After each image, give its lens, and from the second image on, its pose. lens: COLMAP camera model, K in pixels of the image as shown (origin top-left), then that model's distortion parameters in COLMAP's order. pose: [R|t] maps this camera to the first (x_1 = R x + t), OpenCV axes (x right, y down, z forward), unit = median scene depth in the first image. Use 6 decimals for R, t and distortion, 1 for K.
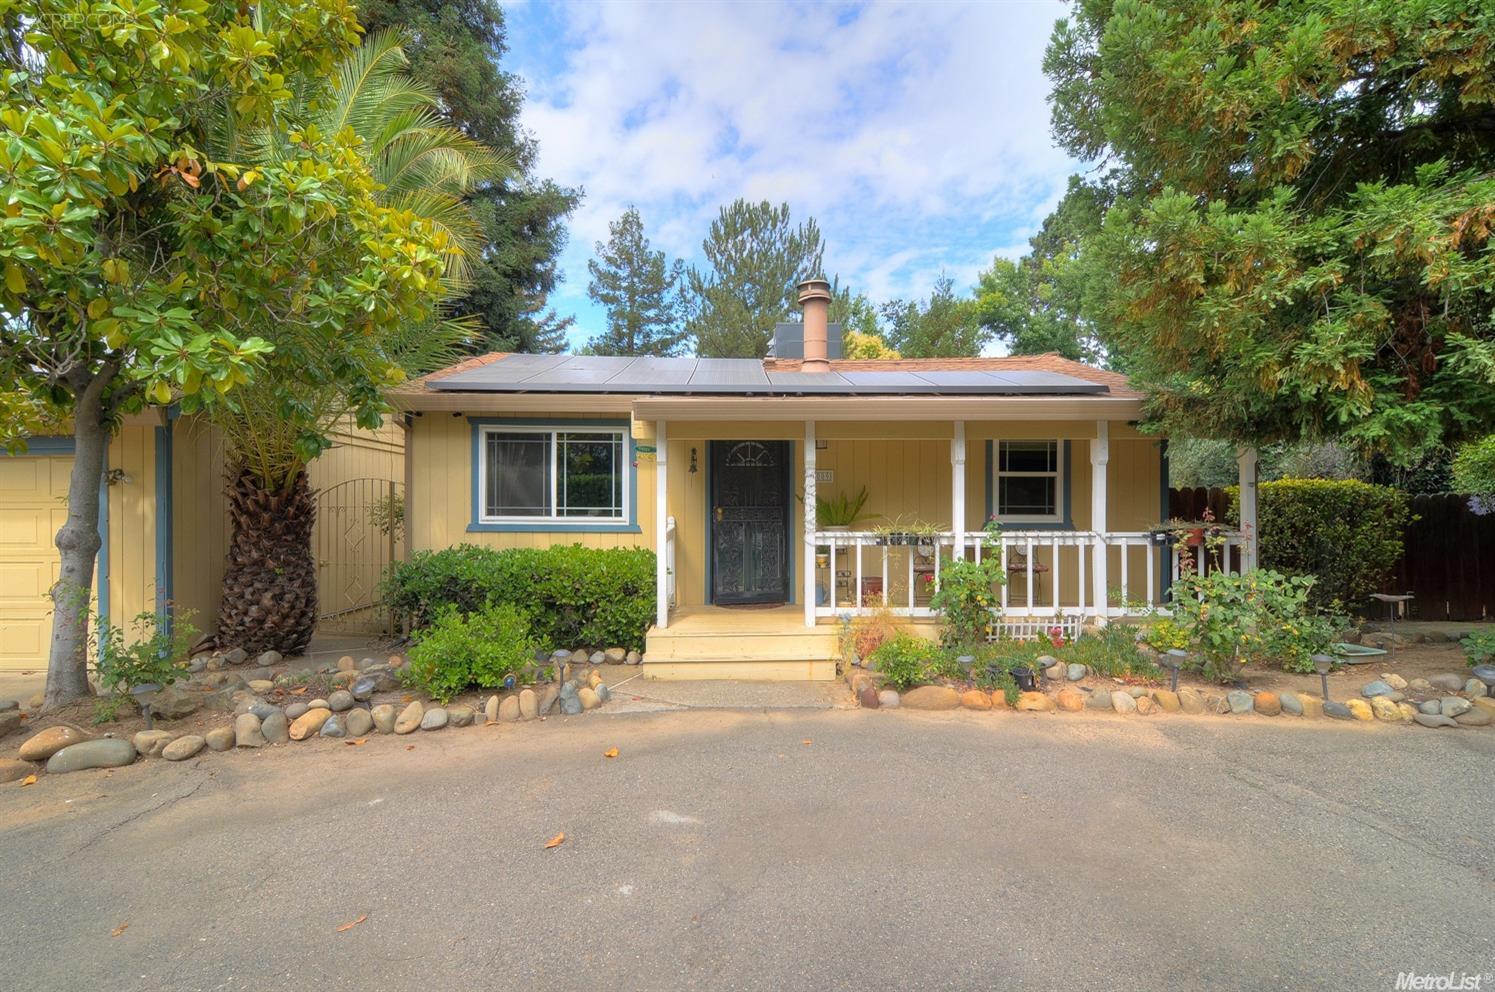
lens RADIAL K [[703.3, 0, 748.4], [0, 703.3, 495.8], [0, 0, 1]] dist [0.003156, 0.000153]
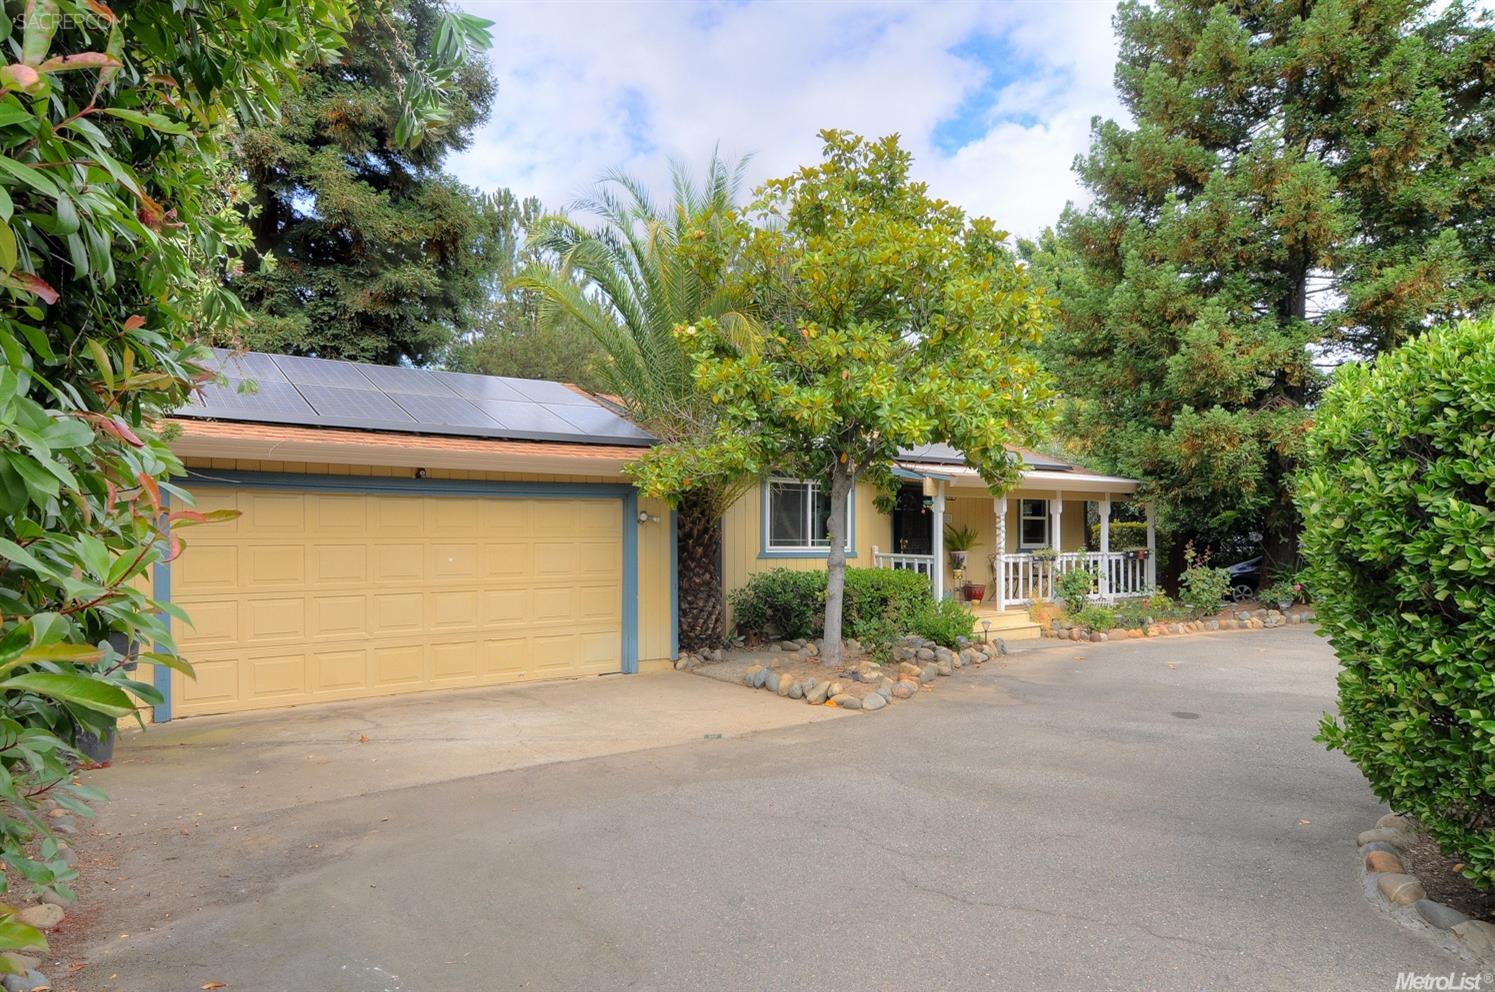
lens RADIAL K [[875.4, 0, 745.8], [0, 875.4, 500.6], [0, 0, 1]] dist [0.000112, 0.000047]
pose [[0.843054, 0.019974, 0.537458, -1.358045], [-0.007214, 0.999640, -0.025835, -0.014978], [-0.537781, 0.017903, 0.842895, -0.366043]]
